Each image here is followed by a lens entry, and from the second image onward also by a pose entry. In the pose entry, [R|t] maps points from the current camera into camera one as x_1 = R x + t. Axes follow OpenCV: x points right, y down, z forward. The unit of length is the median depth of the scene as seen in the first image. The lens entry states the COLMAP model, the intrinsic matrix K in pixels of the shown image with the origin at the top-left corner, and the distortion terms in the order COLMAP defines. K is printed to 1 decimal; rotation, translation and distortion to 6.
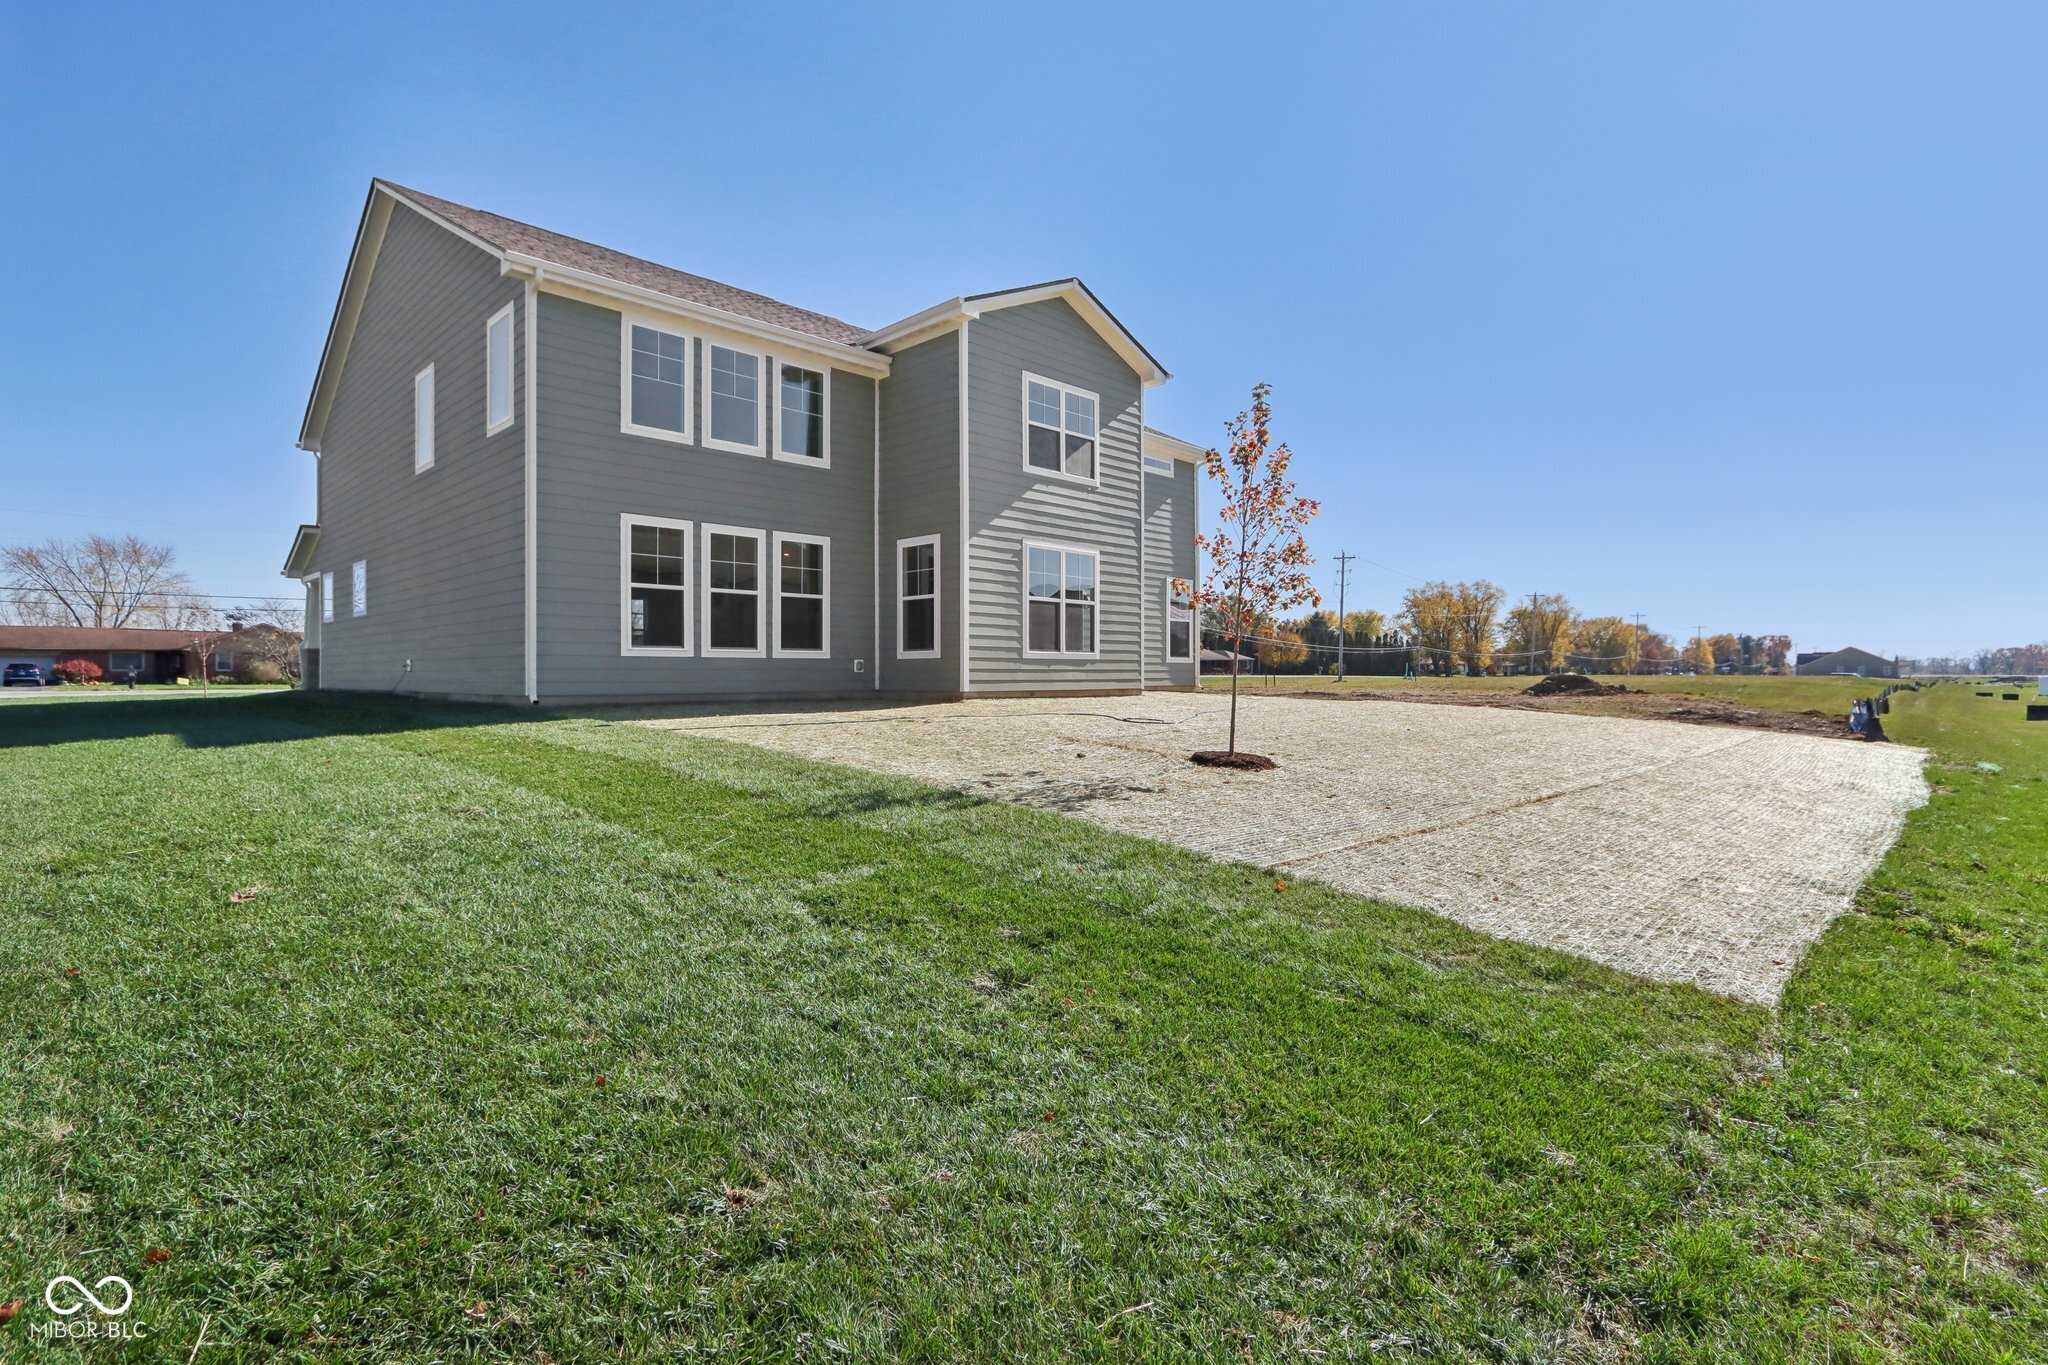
lens RADIAL K [[979.8, 0, 1022.3], [0, 979.8, 681.0], [0, 0, 1]] dist [-0.016418, 0.001194]
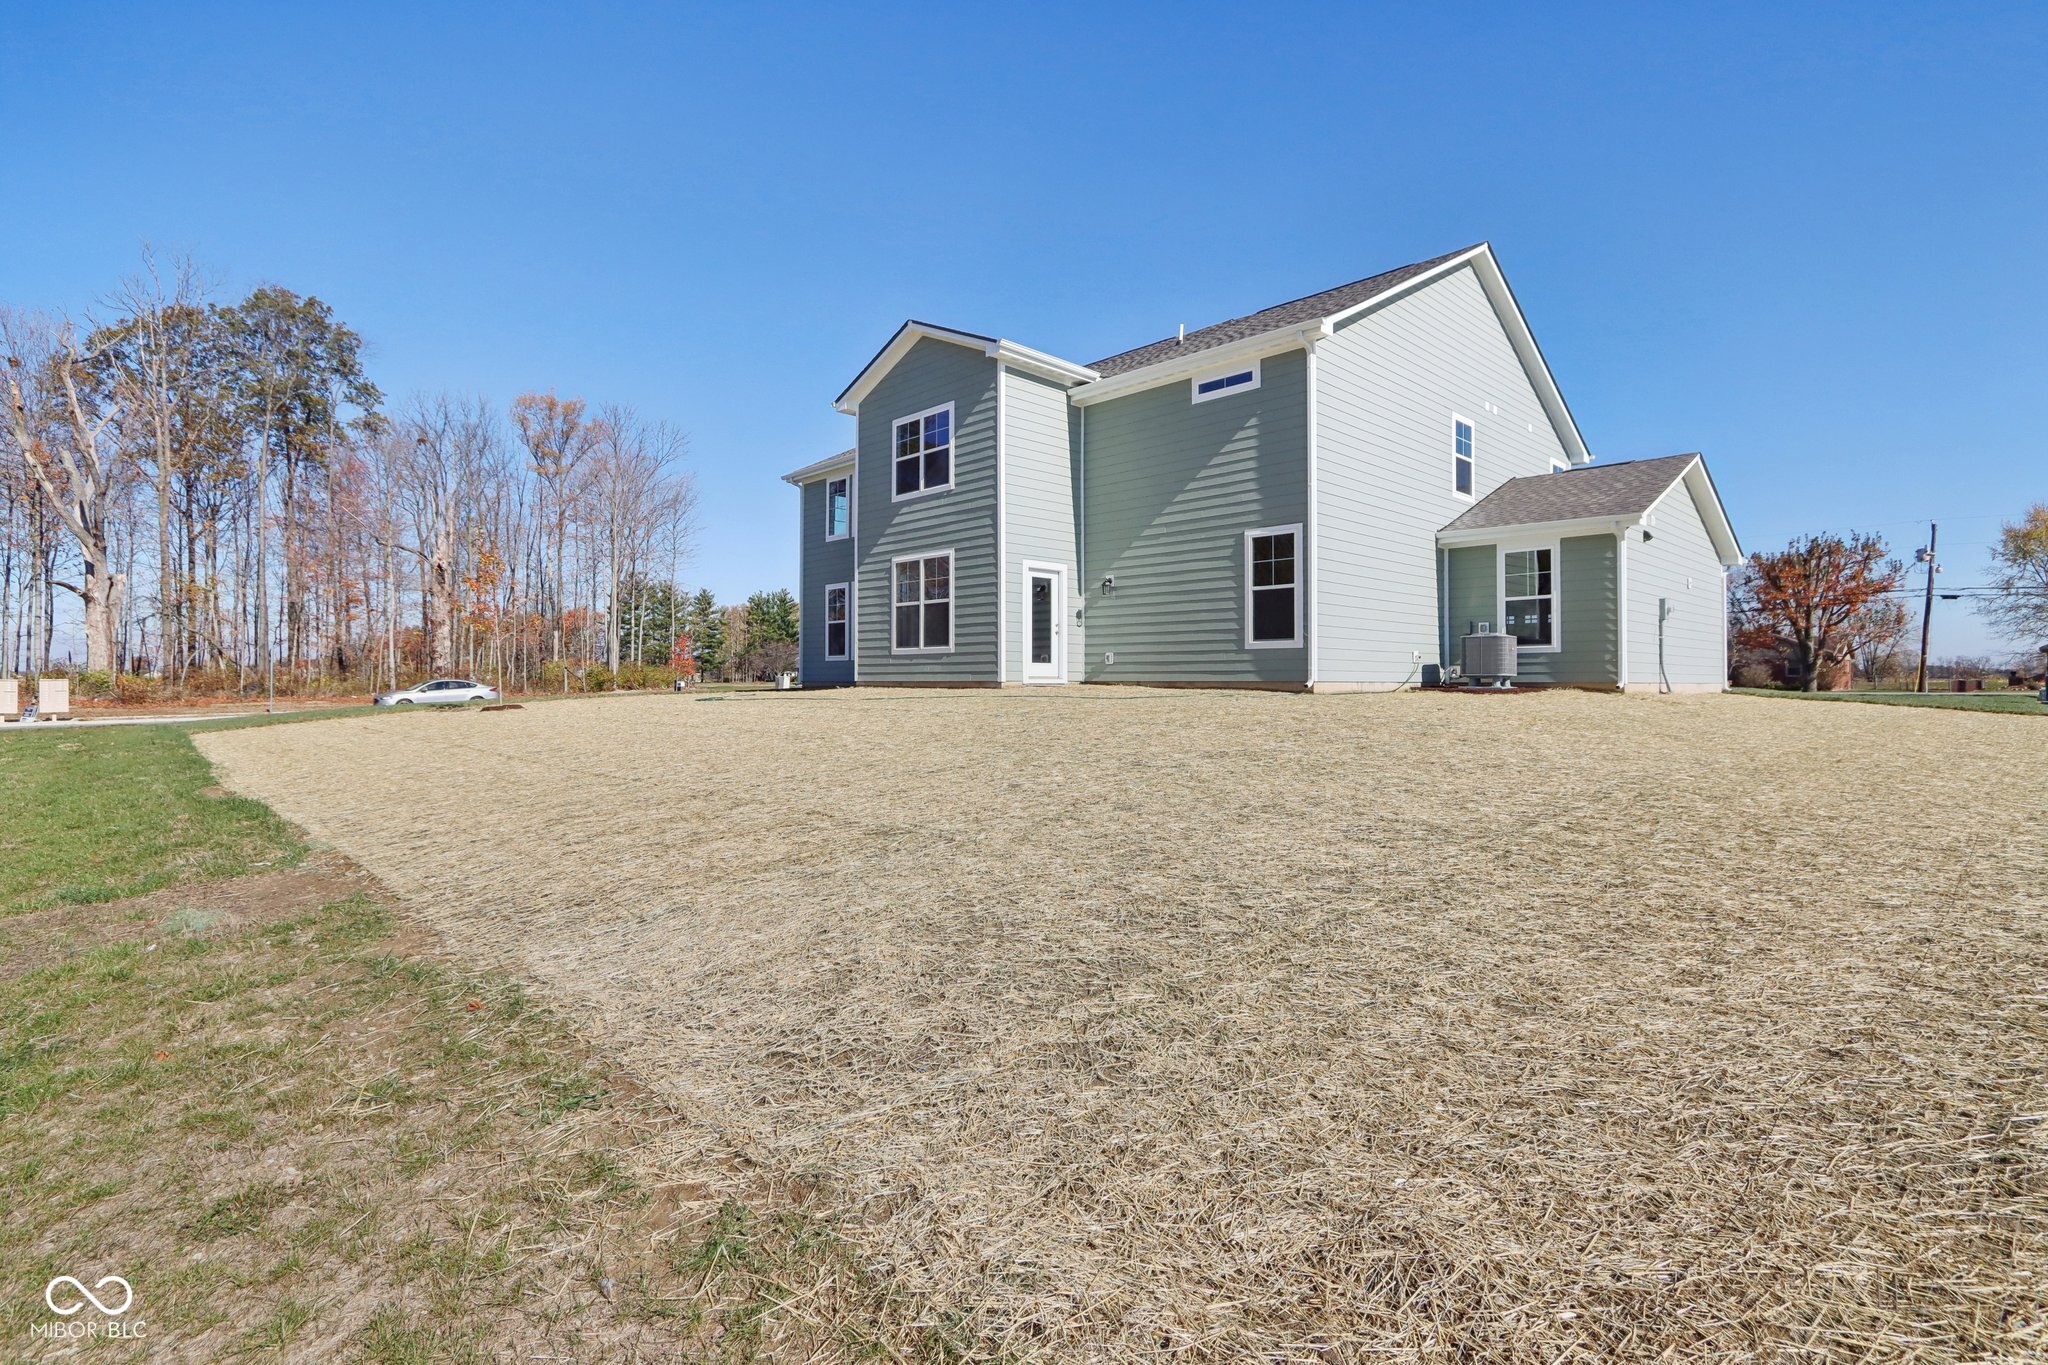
lens RADIAL K [[979.8, 0, 1026.0], [0, 979.8, 675.5], [0, 0, 1]] dist [-0.016418, 0.001194]
pose [[-0.034137, -0.006170, -0.999398, 1.272056], [-0.007996, 0.999951, -0.005900, 0.009222], [0.999385, 0.007789, -0.034185, 1.260096]]
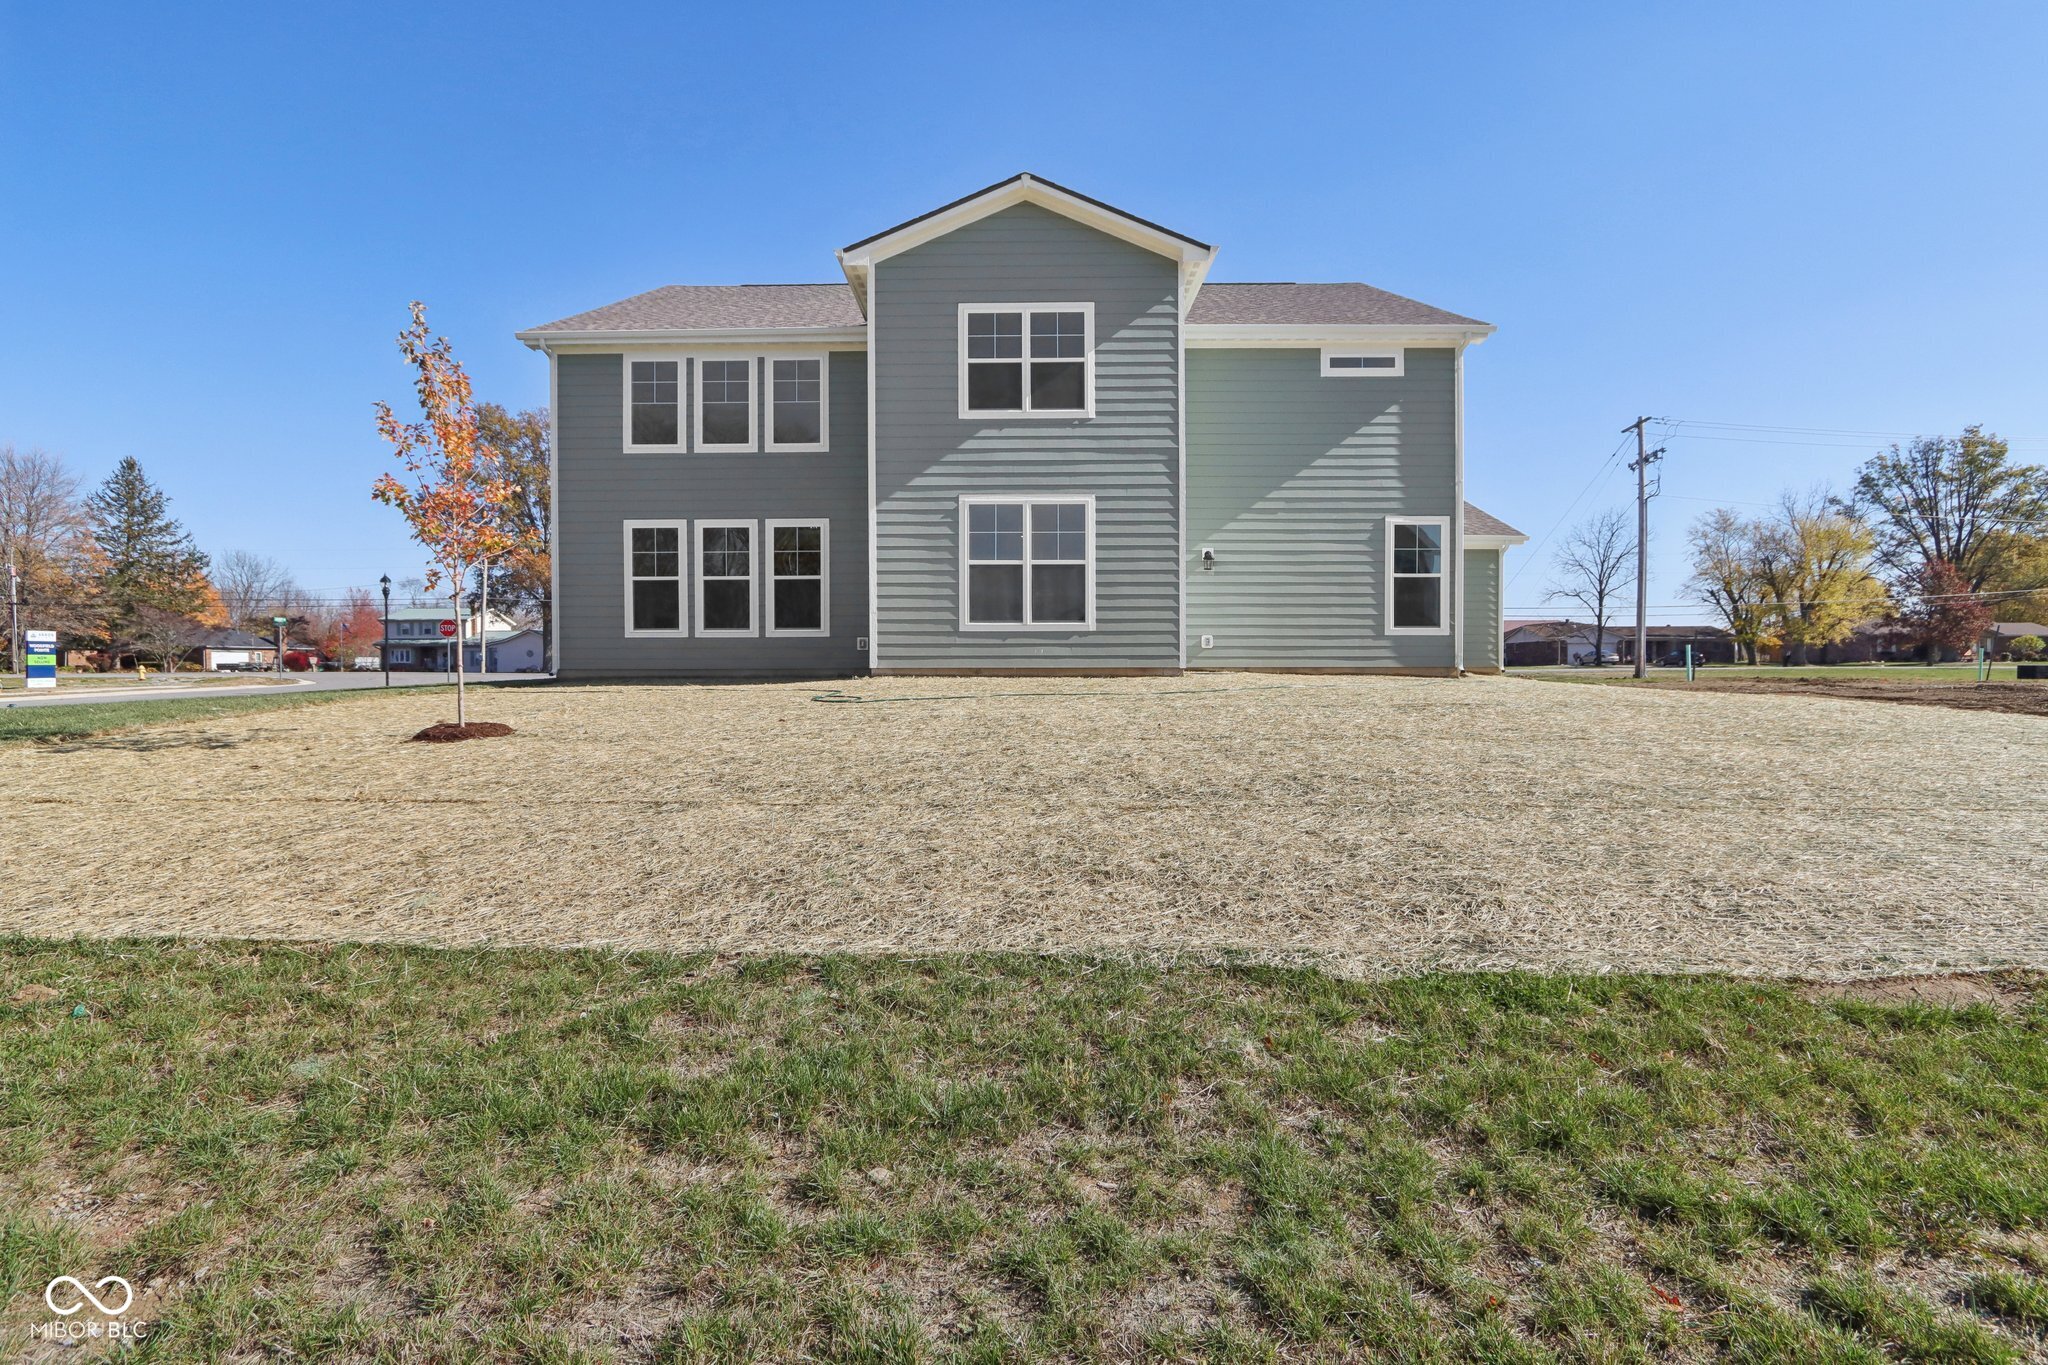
lens RADIAL K [[979.8, 0, 1020.6], [0, 979.8, 693.3], [0, 0, 1]] dist [-0.016418, 0.001194]
pose [[0.689792, 0.017839, -0.723788, 0.707827], [-0.003513, 0.999767, 0.021294, 0.014371], [0.723999, -0.012146, 0.689694, 0.446718]]
